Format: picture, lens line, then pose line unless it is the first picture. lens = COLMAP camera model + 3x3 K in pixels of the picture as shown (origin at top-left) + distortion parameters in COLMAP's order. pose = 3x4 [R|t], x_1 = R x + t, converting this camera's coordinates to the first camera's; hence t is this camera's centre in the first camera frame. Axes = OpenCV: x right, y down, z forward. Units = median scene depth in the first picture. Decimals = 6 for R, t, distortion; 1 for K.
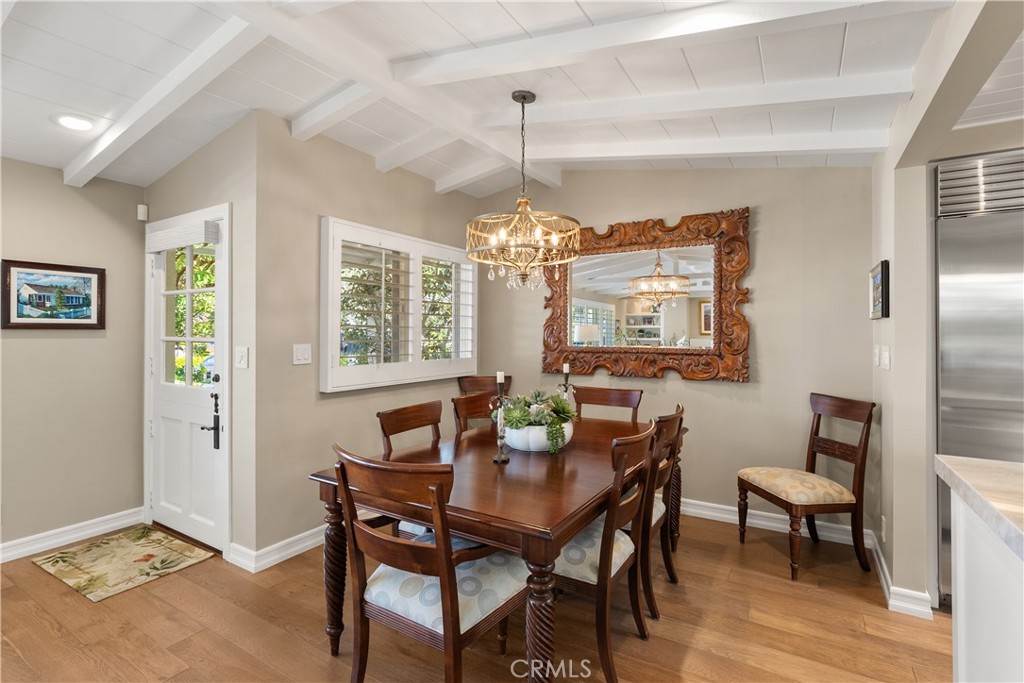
lens RADIAL K [[468.0, 0, 513.9], [0, 468.0, 336.9], [0, 0, 1]] dist [-0.009711, 0.001039]
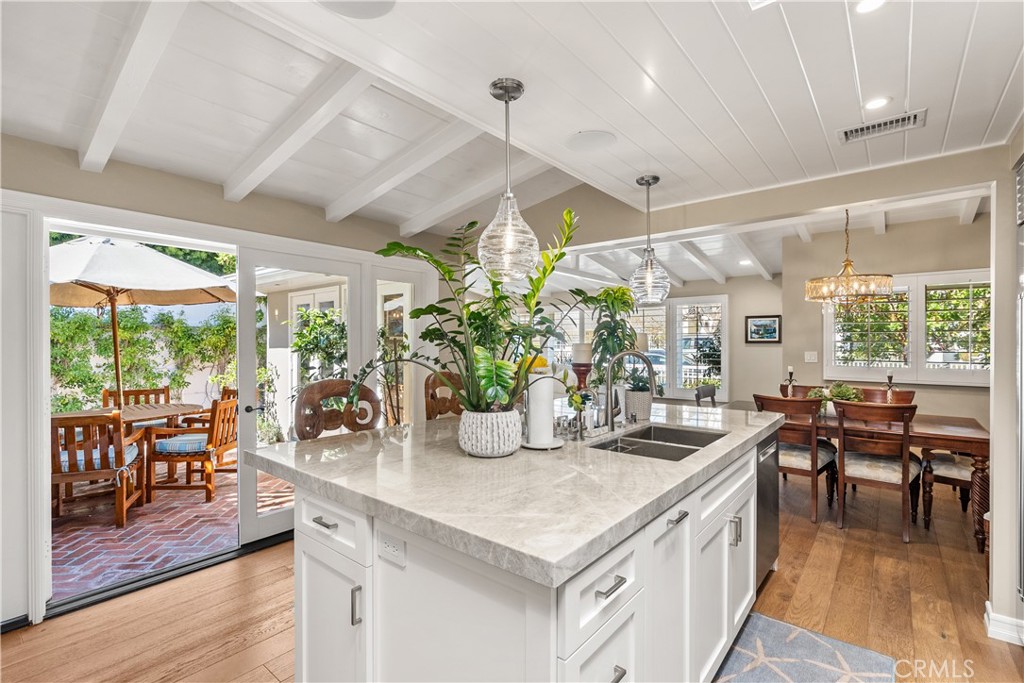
lens RADIAL K [[468.0, 0, 511.4], [0, 468.0, 342.9], [0, 0, 1]] dist [-0.009711, 0.001039]
pose [[-0.140708, 0.000710, -0.990051, 1.539279], [-0.008369, 0.999963, 0.001907, -0.013134], [0.990016, 0.008554, -0.140697, 0.085353]]
